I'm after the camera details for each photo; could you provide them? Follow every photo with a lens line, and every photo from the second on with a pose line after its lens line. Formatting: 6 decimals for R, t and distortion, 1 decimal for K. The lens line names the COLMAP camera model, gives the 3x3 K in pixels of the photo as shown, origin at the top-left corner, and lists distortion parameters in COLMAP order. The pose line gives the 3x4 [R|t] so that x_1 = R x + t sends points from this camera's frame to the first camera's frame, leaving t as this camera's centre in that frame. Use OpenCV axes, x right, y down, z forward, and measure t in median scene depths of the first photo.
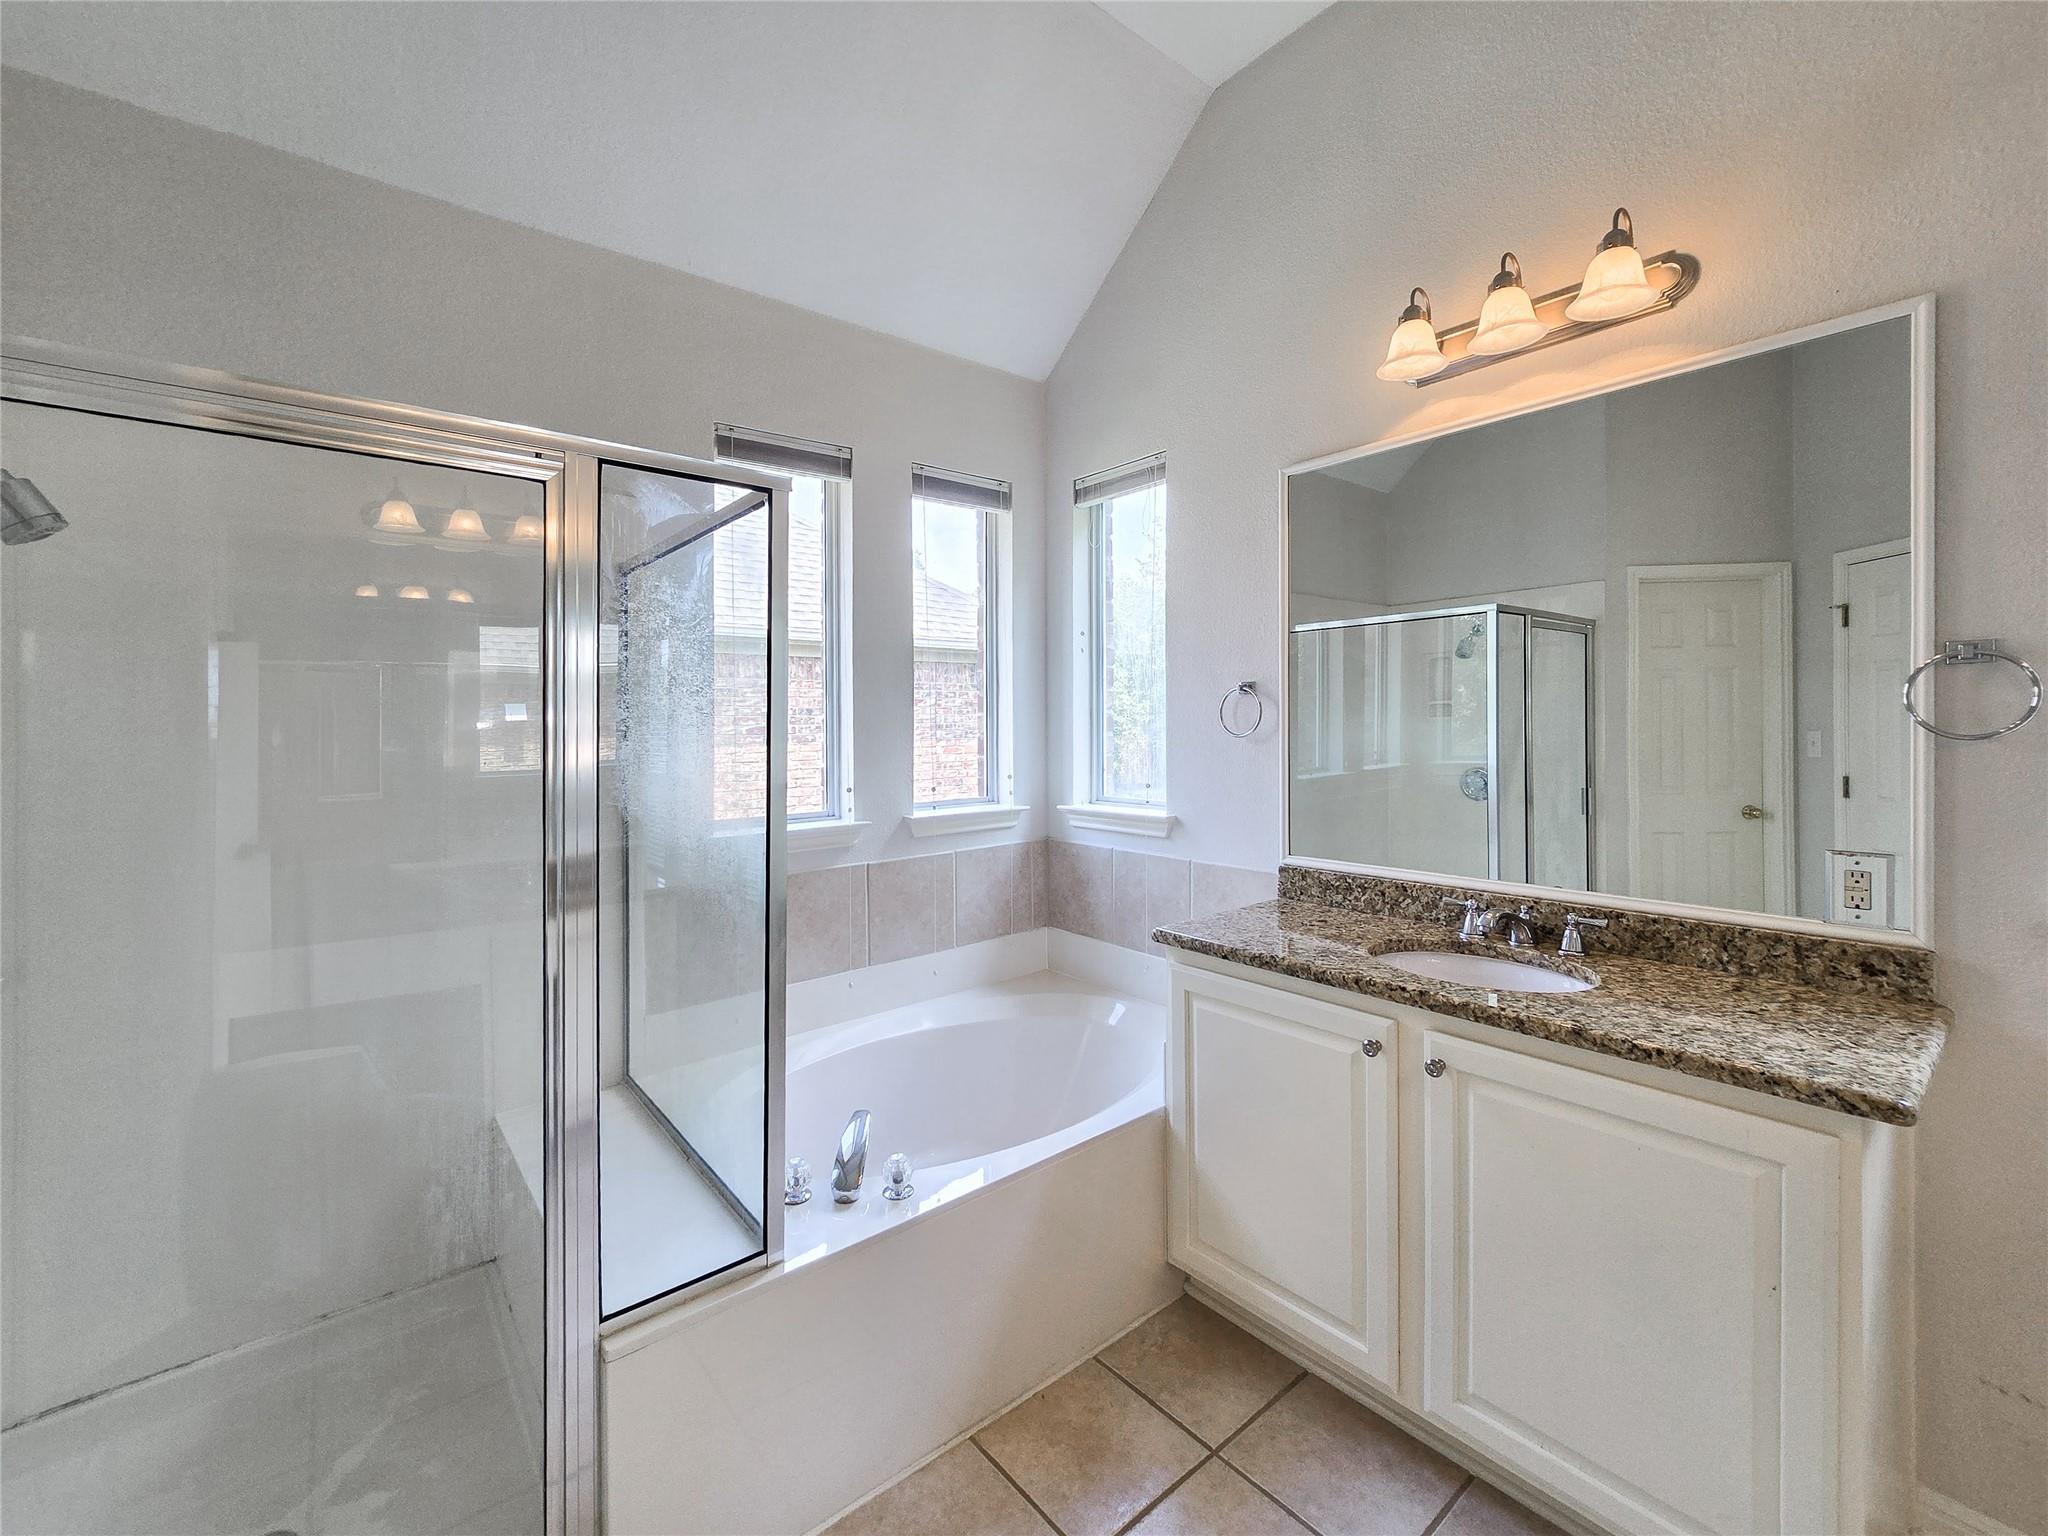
lens RADIAL K [[869.5, 0, 1017.2], [0, 869.5, 761.6], [0, 0, 1]] dist [0.001912, 0.000898]
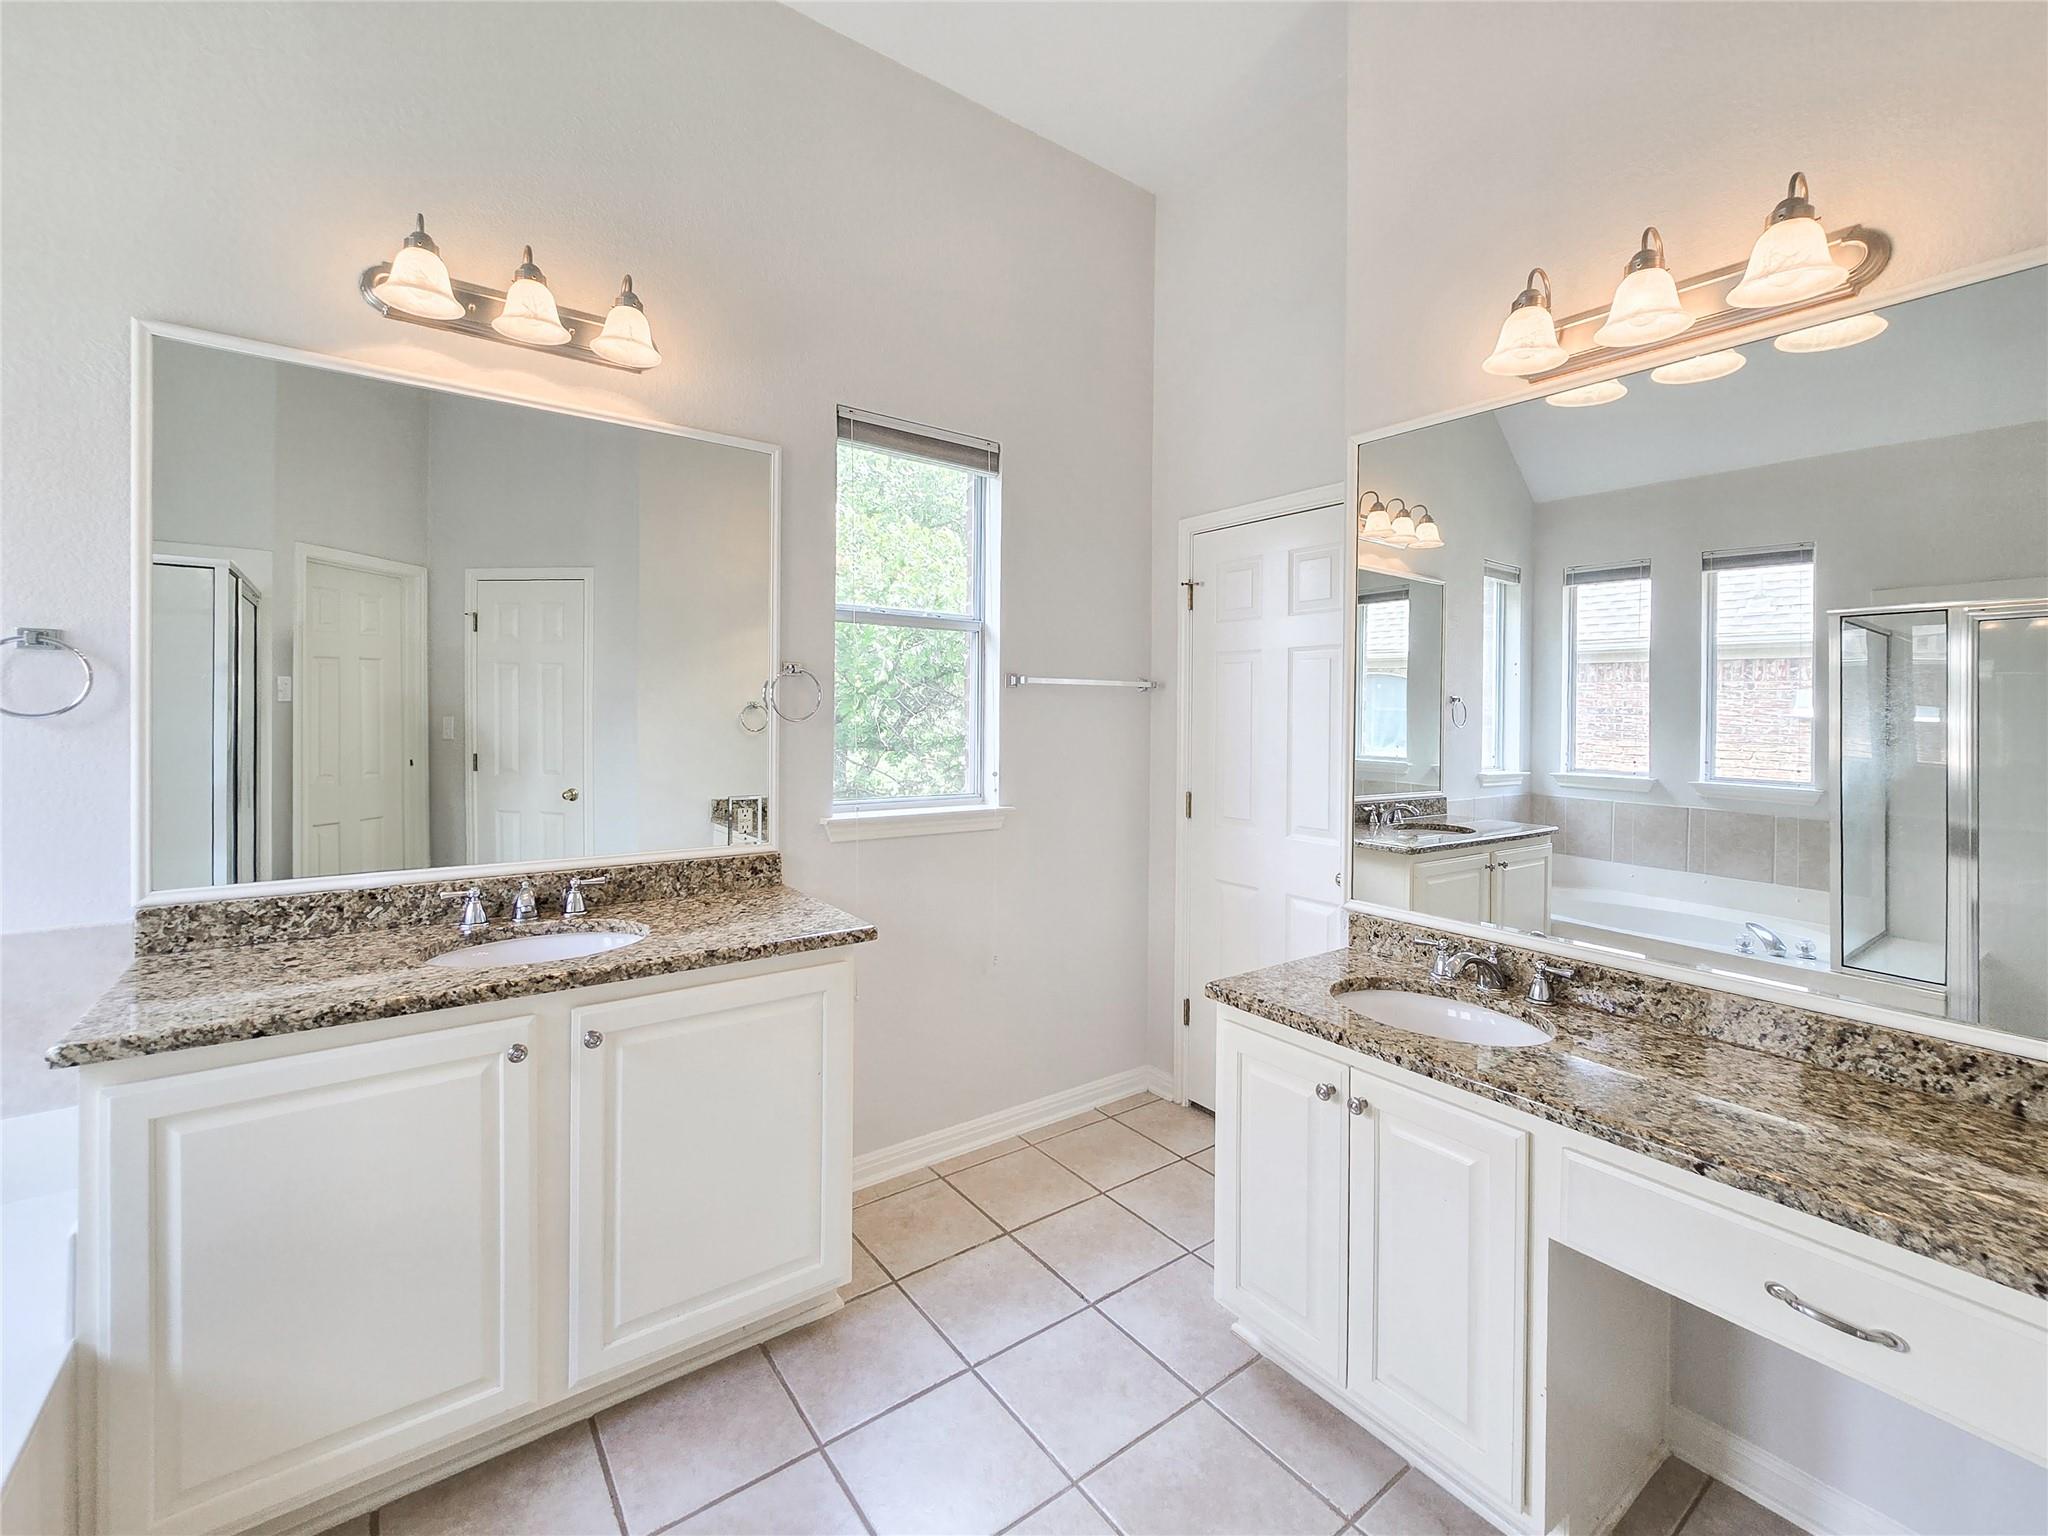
lens RADIAL K [[869.5, 0, 1017.2], [0, 869.5, 761.6], [0, 0, 1]] dist [0.001912, 0.000898]
pose [[0.051848, -0.042120, 0.997766, -0.434012], [0.028759, 0.998759, 0.040667, -0.002922], [-0.998241, 0.026586, 0.052995, 0.374998]]
